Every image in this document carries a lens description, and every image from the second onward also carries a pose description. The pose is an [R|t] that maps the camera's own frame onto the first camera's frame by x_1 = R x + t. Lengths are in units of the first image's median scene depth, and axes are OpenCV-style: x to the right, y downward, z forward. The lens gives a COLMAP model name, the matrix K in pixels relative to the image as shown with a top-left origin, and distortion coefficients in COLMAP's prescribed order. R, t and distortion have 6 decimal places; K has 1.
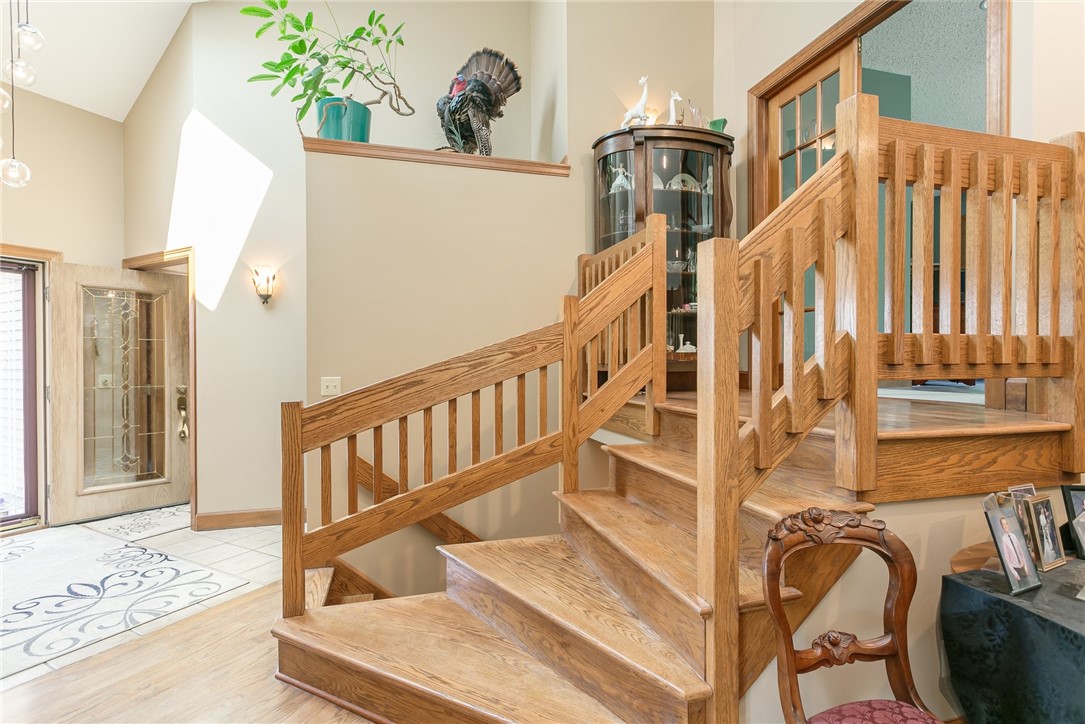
lens RADIAL K [[517.3, 0, 537.0], [0, 517.3, 364.5], [0, 0, 1]] dist [0.000601, 0.000023]
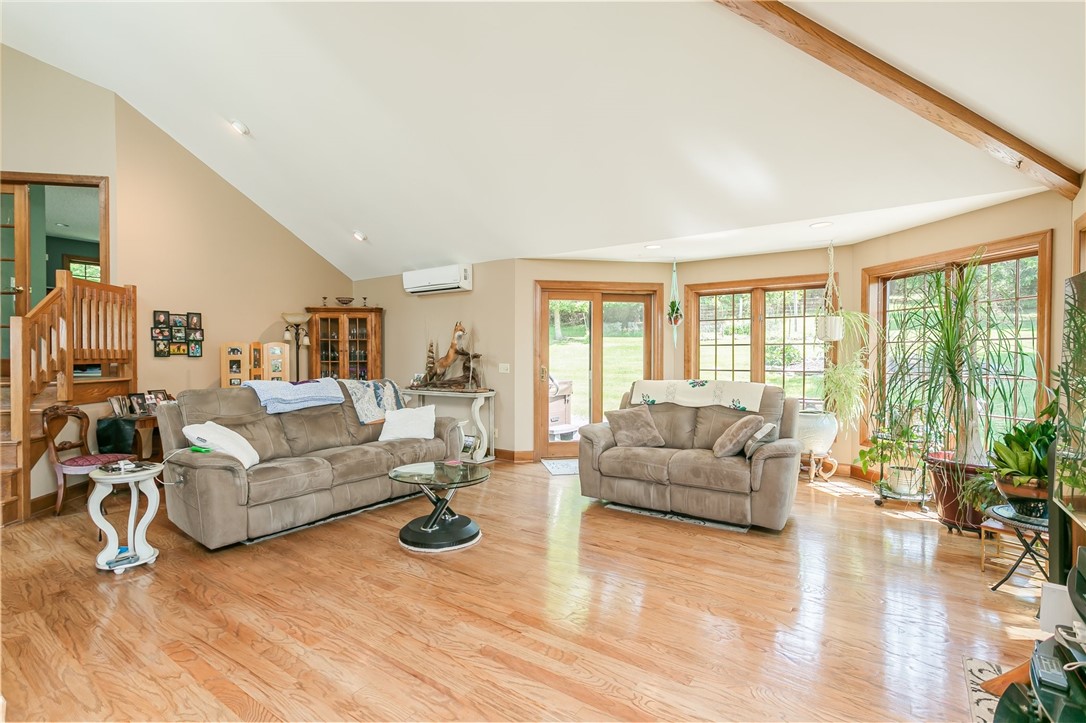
lens RADIAL K [[511.5, 0, 545.3], [0, 511.5, 360.5], [0, 0, 1]] dist [0.001078, 0.000091]
pose [[0.108219, -0.008904, 0.994087, -1.770116], [0.002821, 0.999959, 0.008649, -0.009051], [-0.994123, 0.001868, 0.108240, -1.820391]]
